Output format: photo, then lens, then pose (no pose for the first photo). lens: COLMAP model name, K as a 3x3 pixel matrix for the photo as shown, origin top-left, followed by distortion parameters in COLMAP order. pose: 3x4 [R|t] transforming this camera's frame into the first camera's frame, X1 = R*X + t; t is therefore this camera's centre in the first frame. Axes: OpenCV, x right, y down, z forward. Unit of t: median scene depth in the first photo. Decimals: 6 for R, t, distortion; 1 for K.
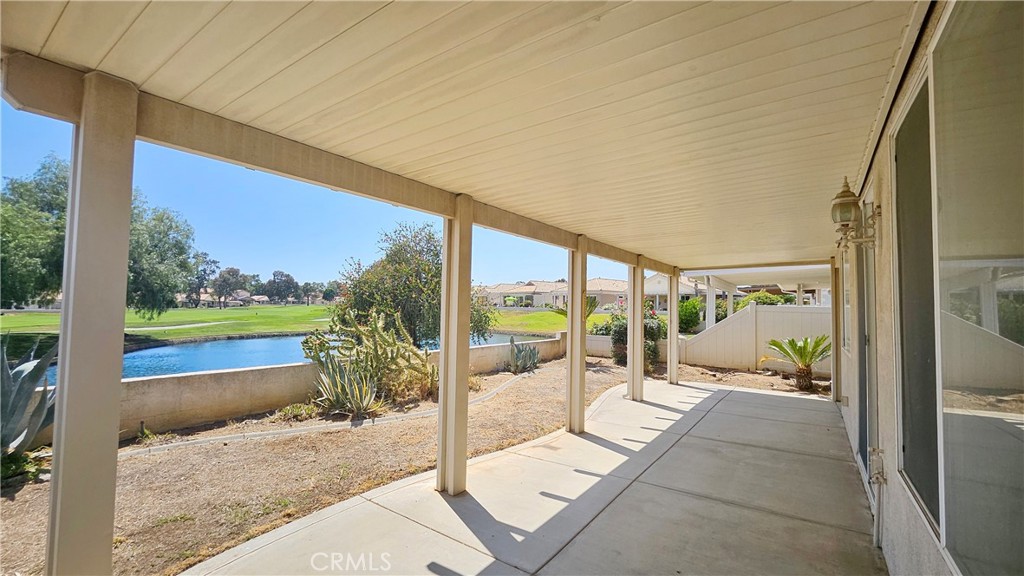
lens RADIAL K [[424.8, 0, 508.5], [0, 424.8, 288.8], [0, 0, 1]] dist [-0.000700, -0.000021]
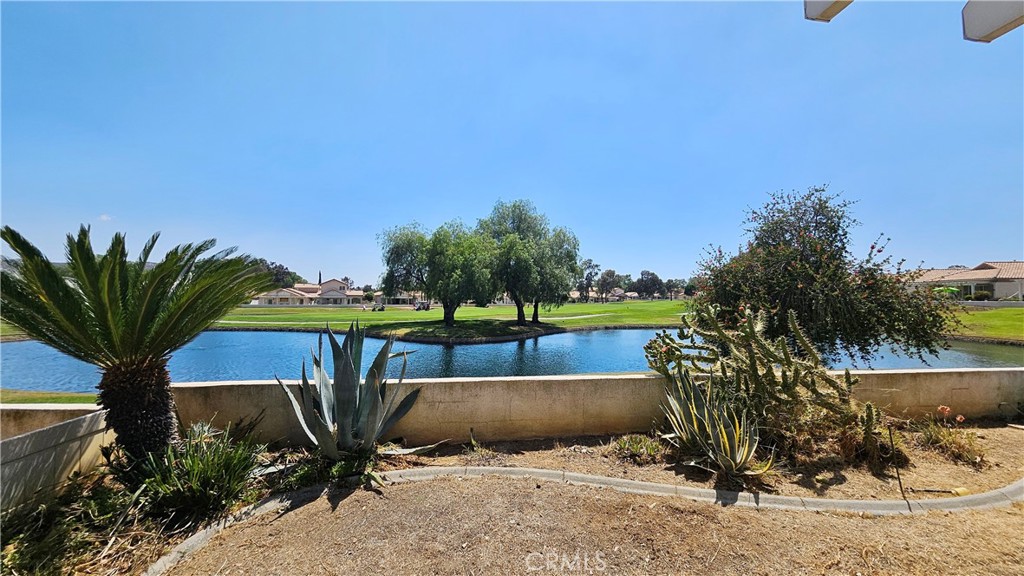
lens RADIAL K [[406.4, 0, 513.2], [0, 406.4, 290.4], [0, 0, 1]] dist [-0.001420, -0.000308]
pose [[0.688888, -0.023730, -0.724479, -0.114758], [0.034713, 0.999397, 0.000274, 0.015648], [0.724036, -0.025337, 0.689297, 0.318040]]
